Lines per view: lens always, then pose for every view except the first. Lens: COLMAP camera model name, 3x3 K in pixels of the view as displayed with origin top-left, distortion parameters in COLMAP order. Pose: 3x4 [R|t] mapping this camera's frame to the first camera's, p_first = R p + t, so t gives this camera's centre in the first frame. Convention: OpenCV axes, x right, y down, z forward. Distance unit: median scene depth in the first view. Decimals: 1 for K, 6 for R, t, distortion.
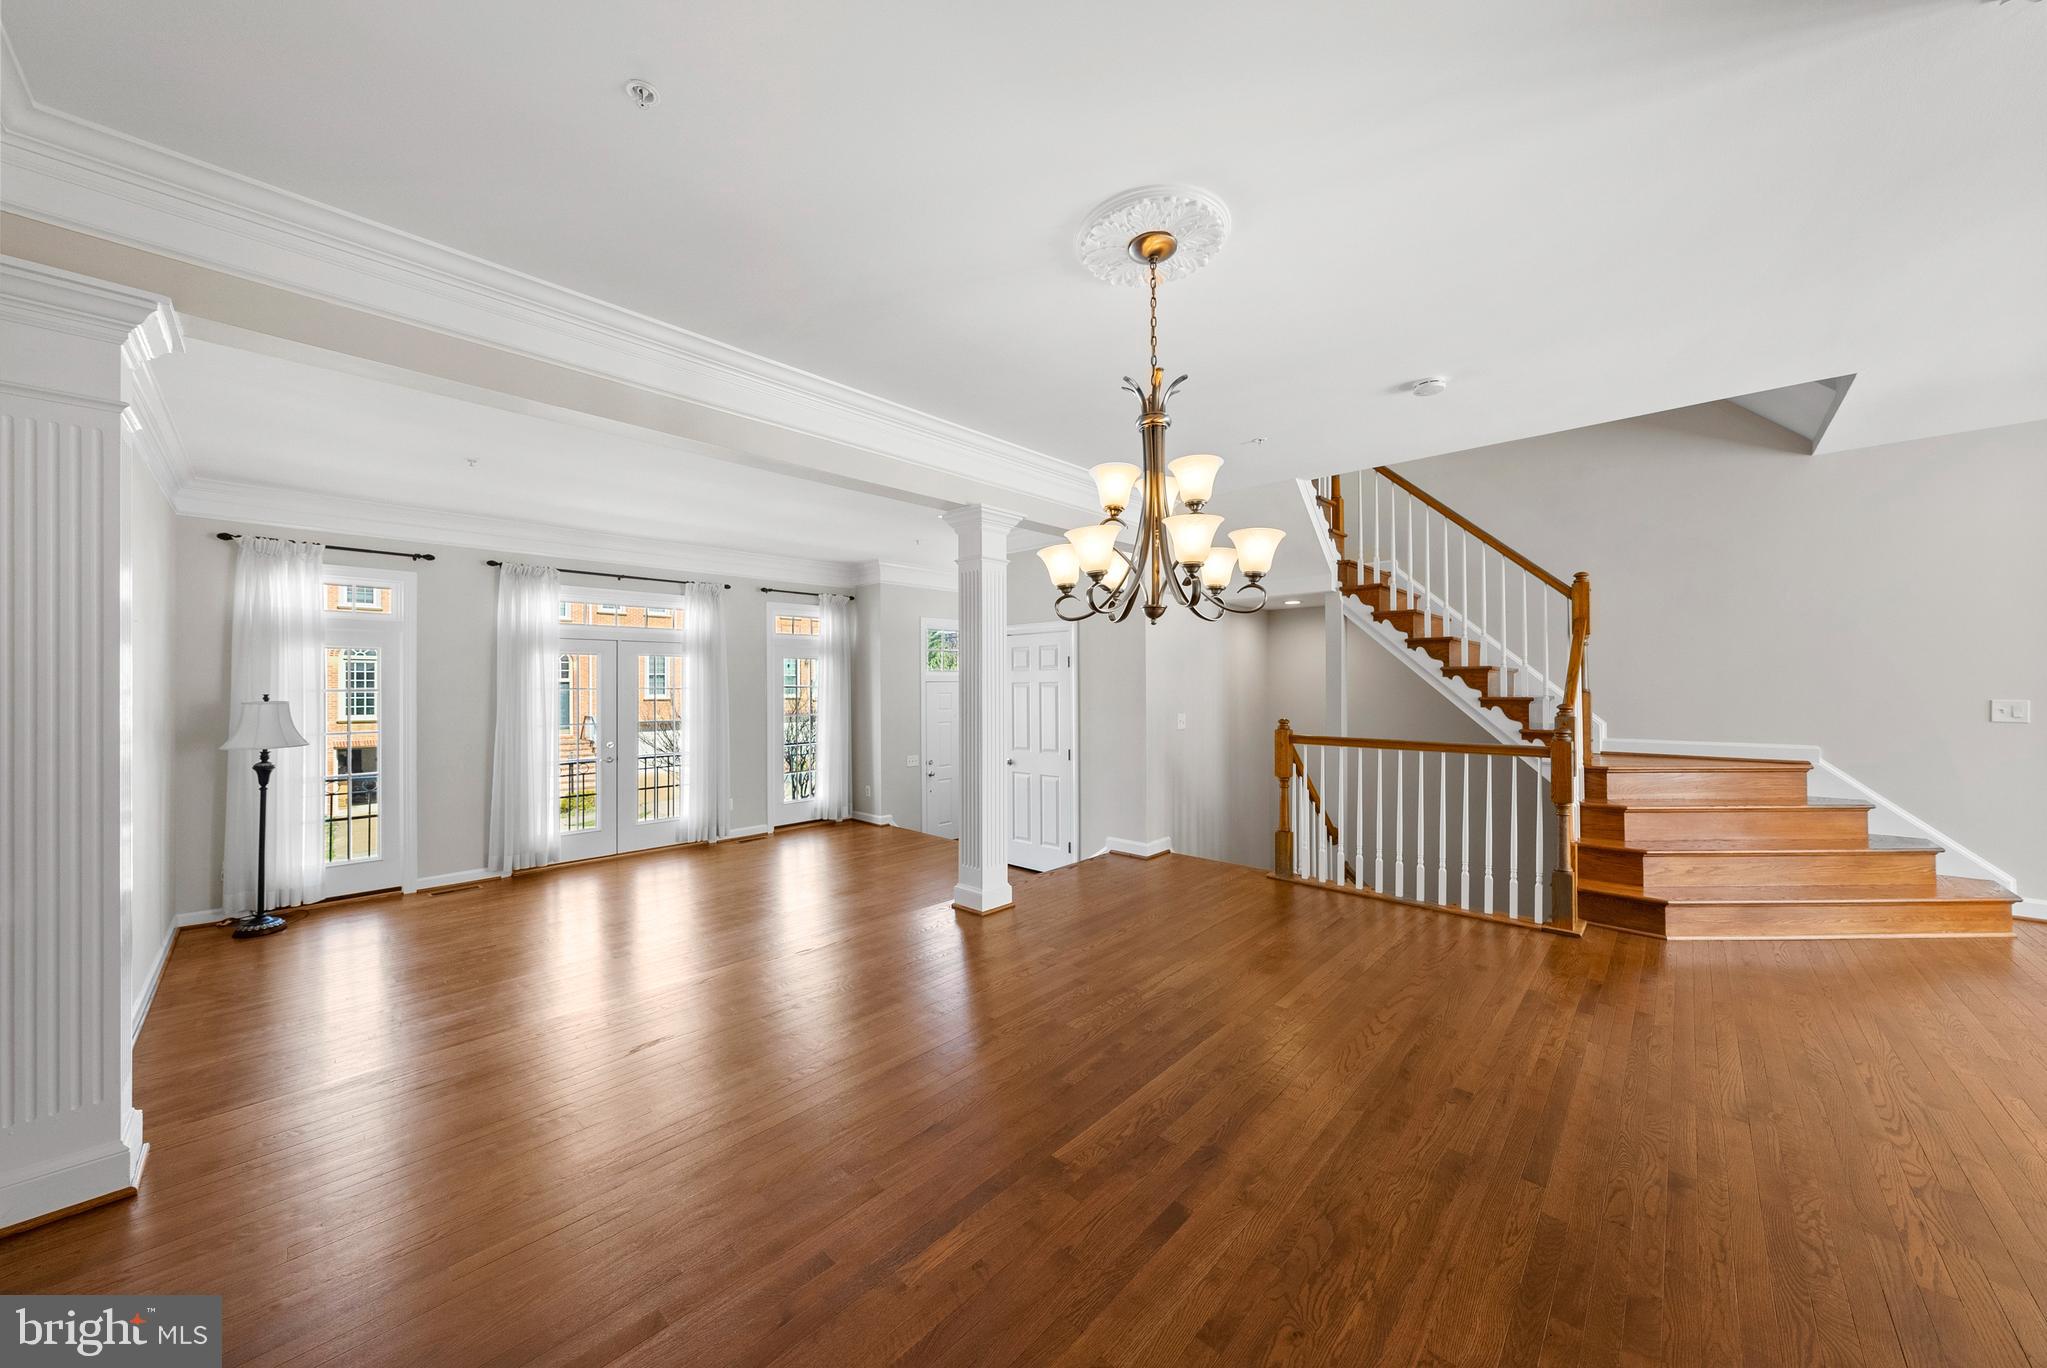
lens RADIAL K [[703.2, 0, 1018.6], [0, 703.2, 689.1], [0, 0, 1]] dist [0.000495, 0.000227]
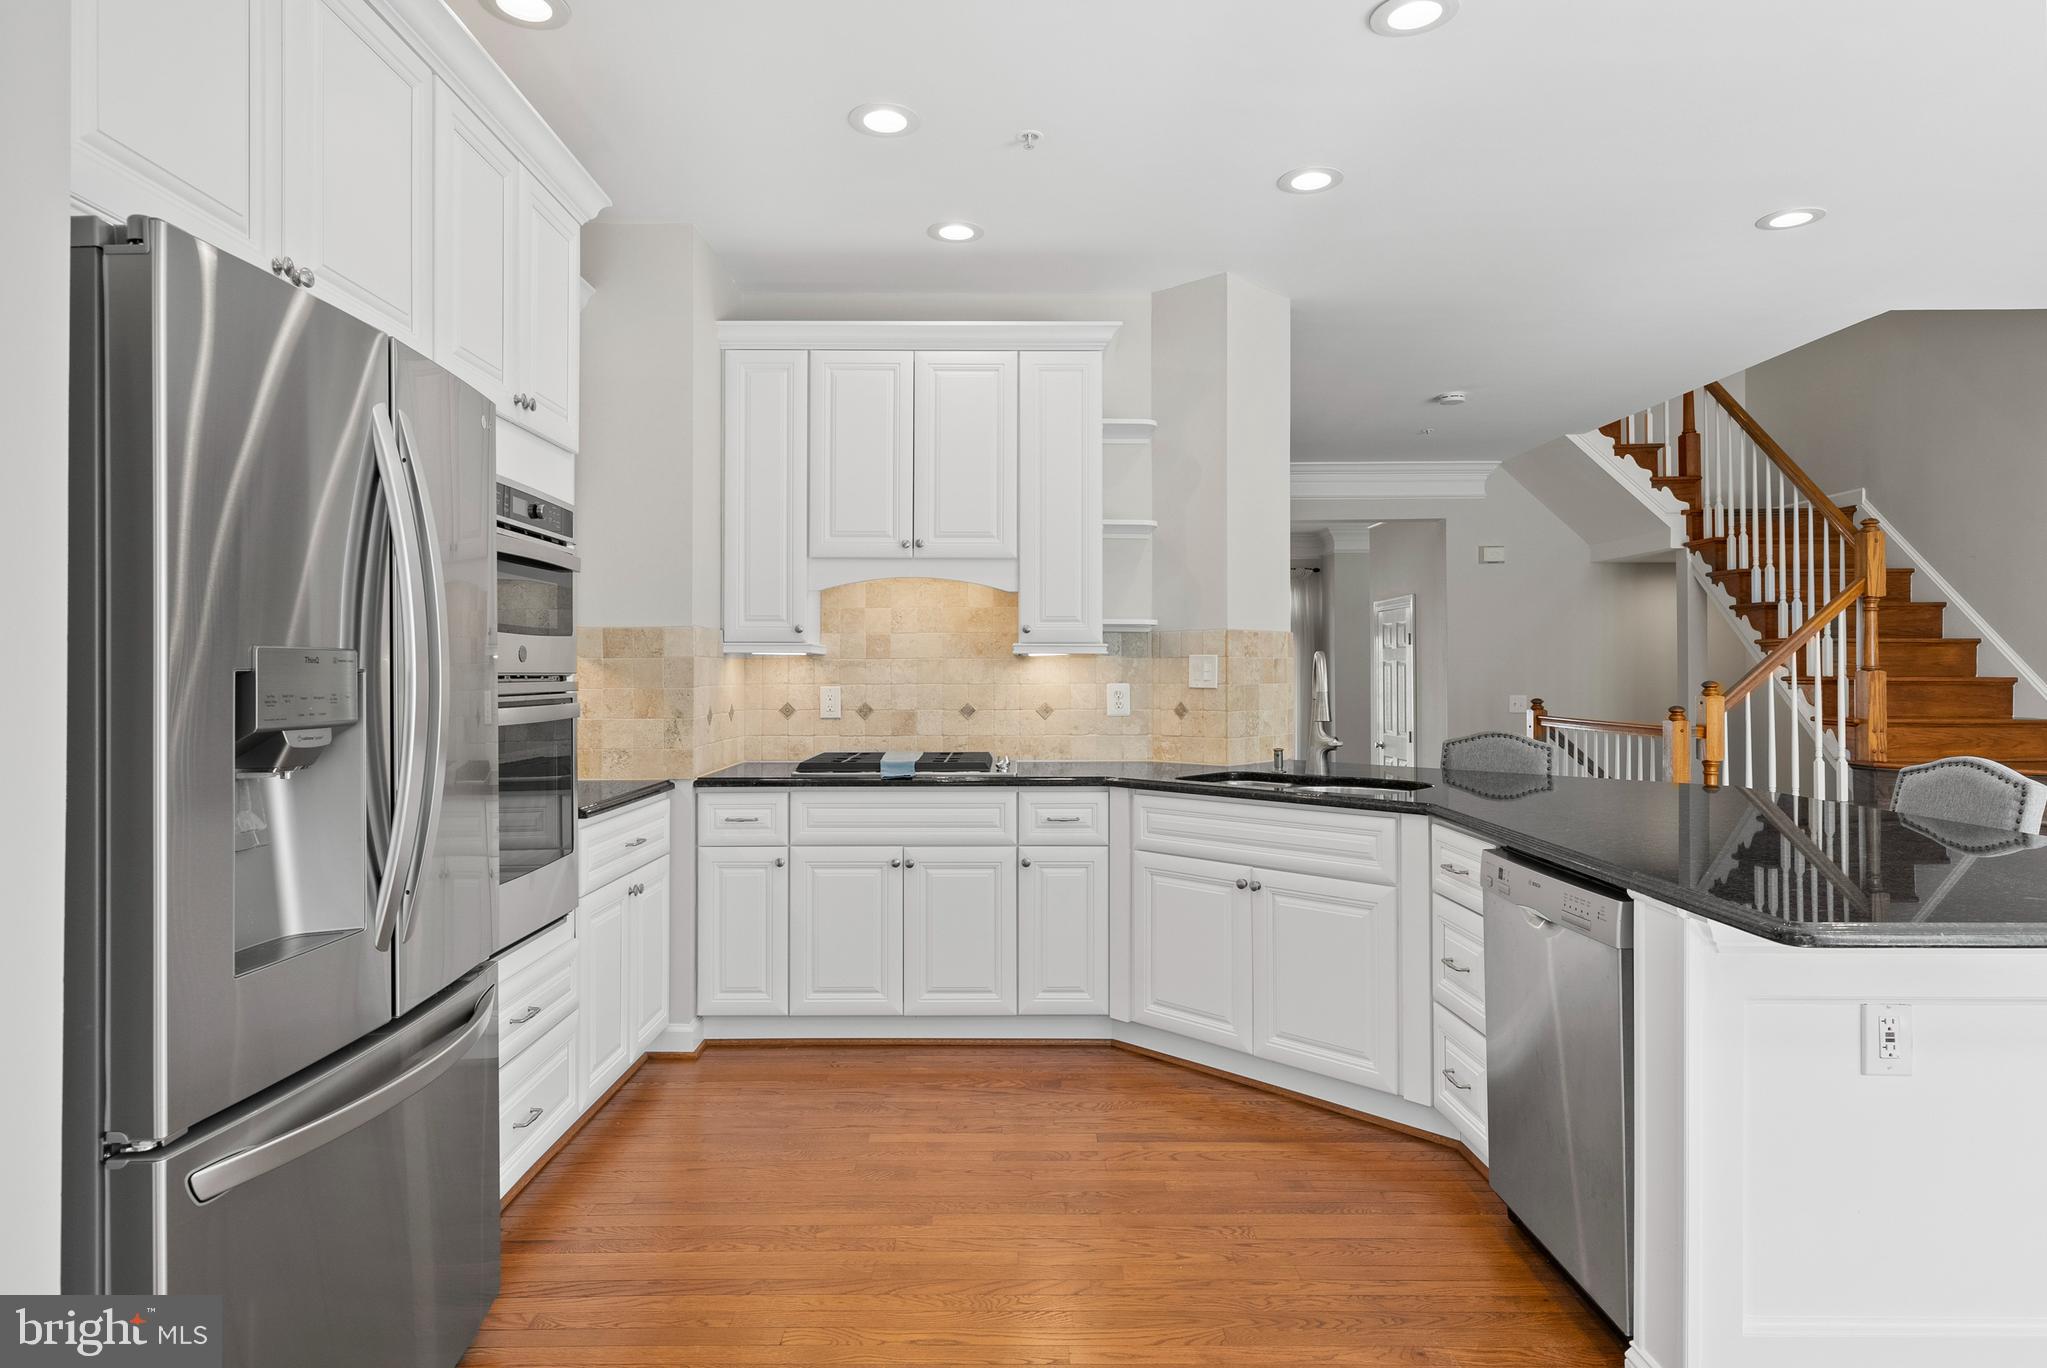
lens RADIAL K [[1123.8, 0, 1006.9], [0, 1123.8, 657.5], [0, 0, 1]] dist [0.002547, -0.002433]
pose [[0.677294, -0.007863, -0.735671, 0.879011], [-0.004959, 0.999871, -0.015252, 0.013946], [0.735696, 0.013978, 0.677168, -0.454919]]
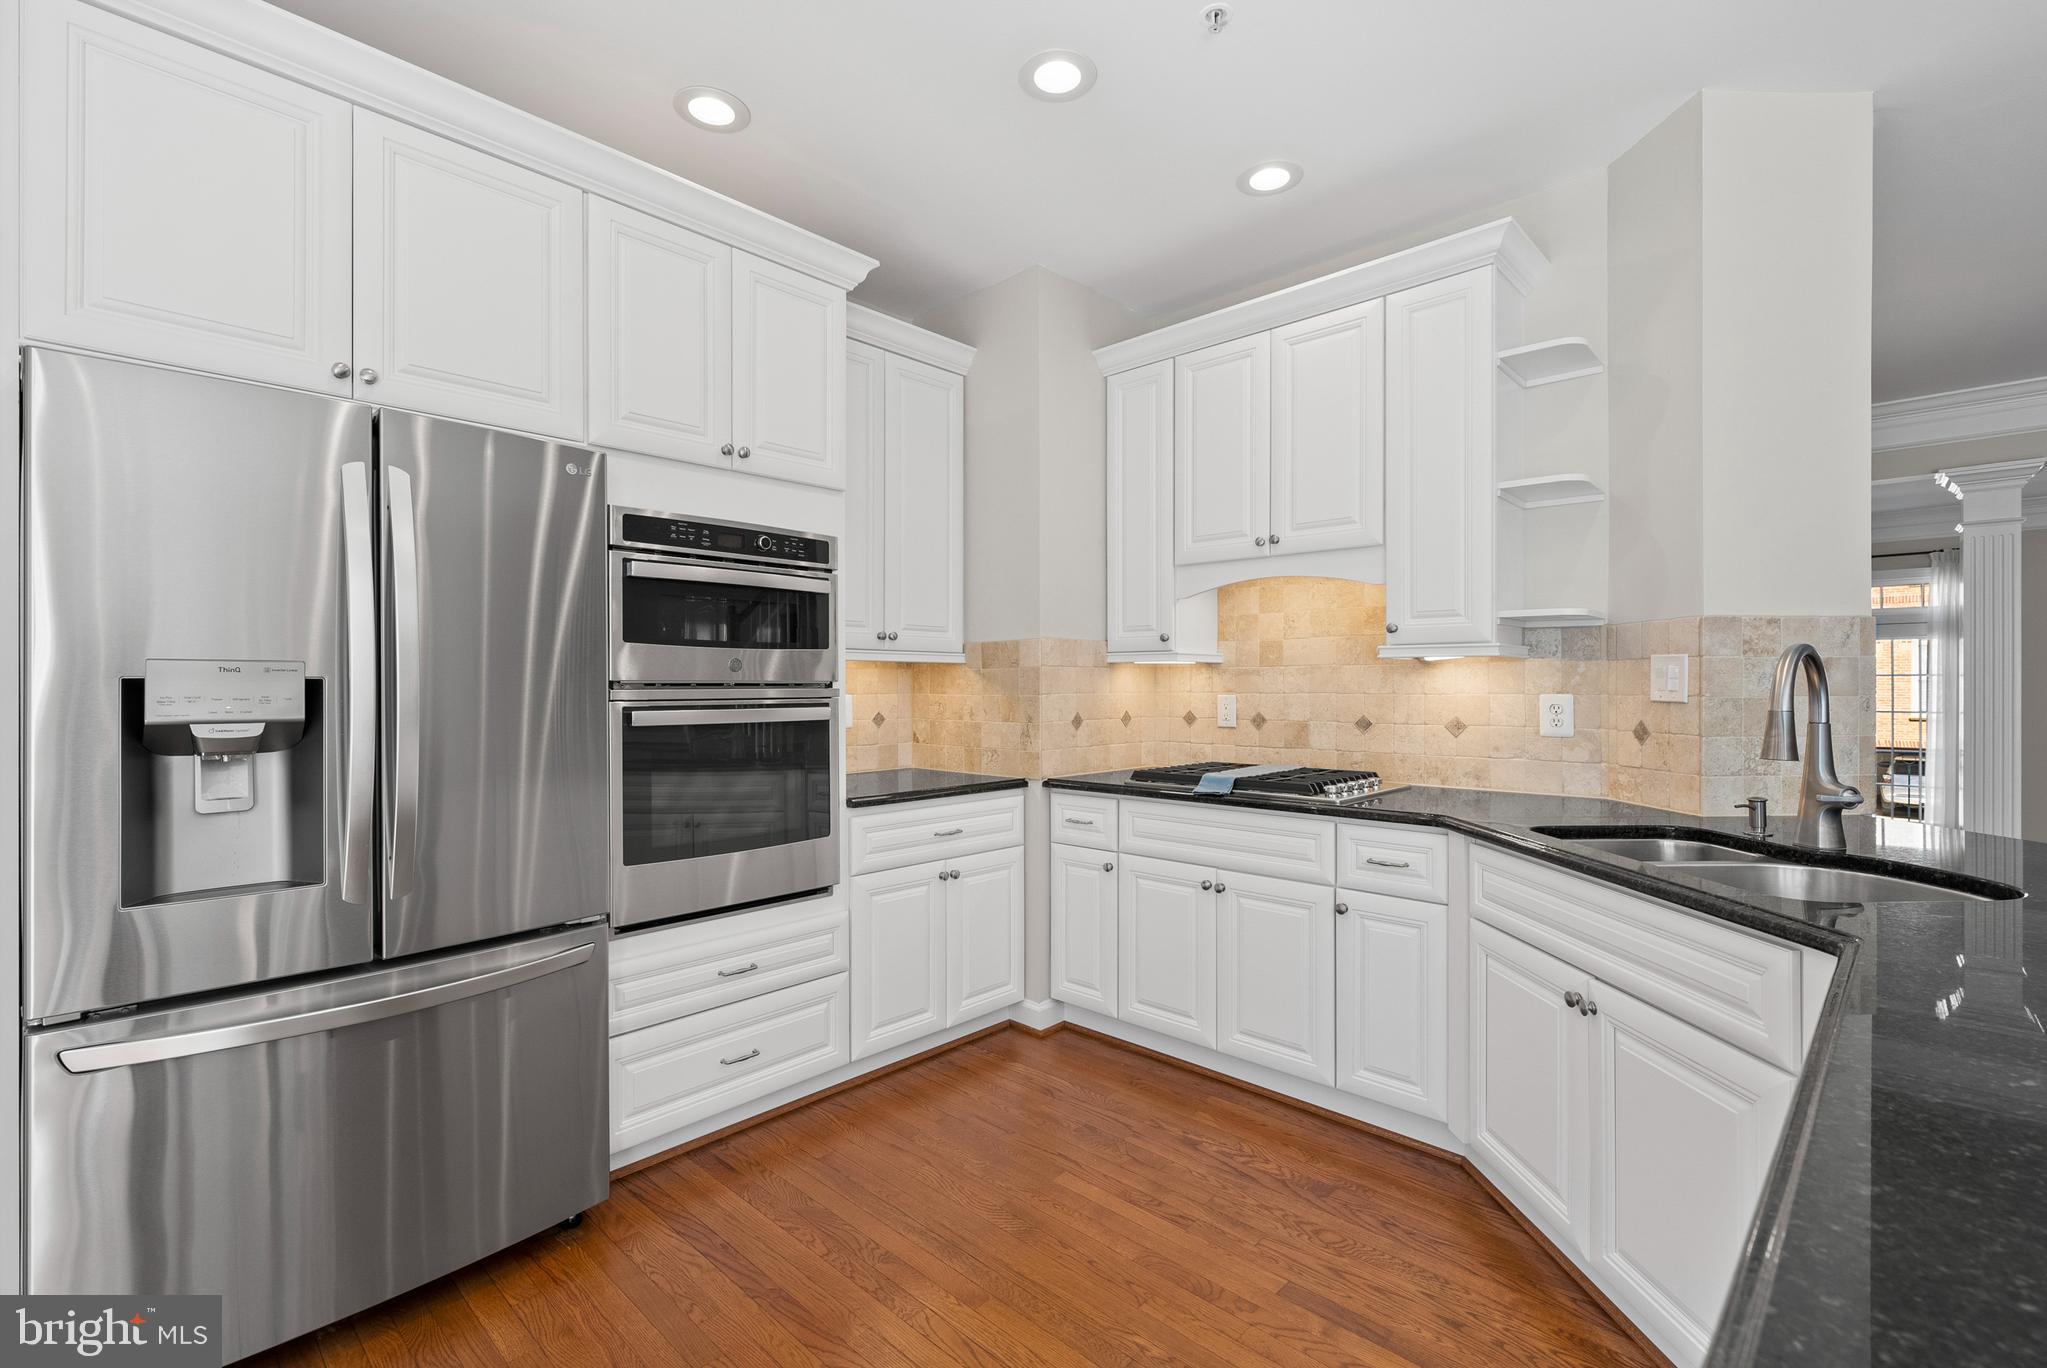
lens RADIAL K [[899.9, 0, 1021.5], [0, 899.9, 682.7], [0, 0, 1]] dist [-0.000675, -0.000288]
pose [[-0.009602, 0.002189, -0.999952, 0.839051], [-0.004012, 0.999989, 0.002227, 0.013546], [0.999946, 0.004034, -0.009594, -0.140140]]
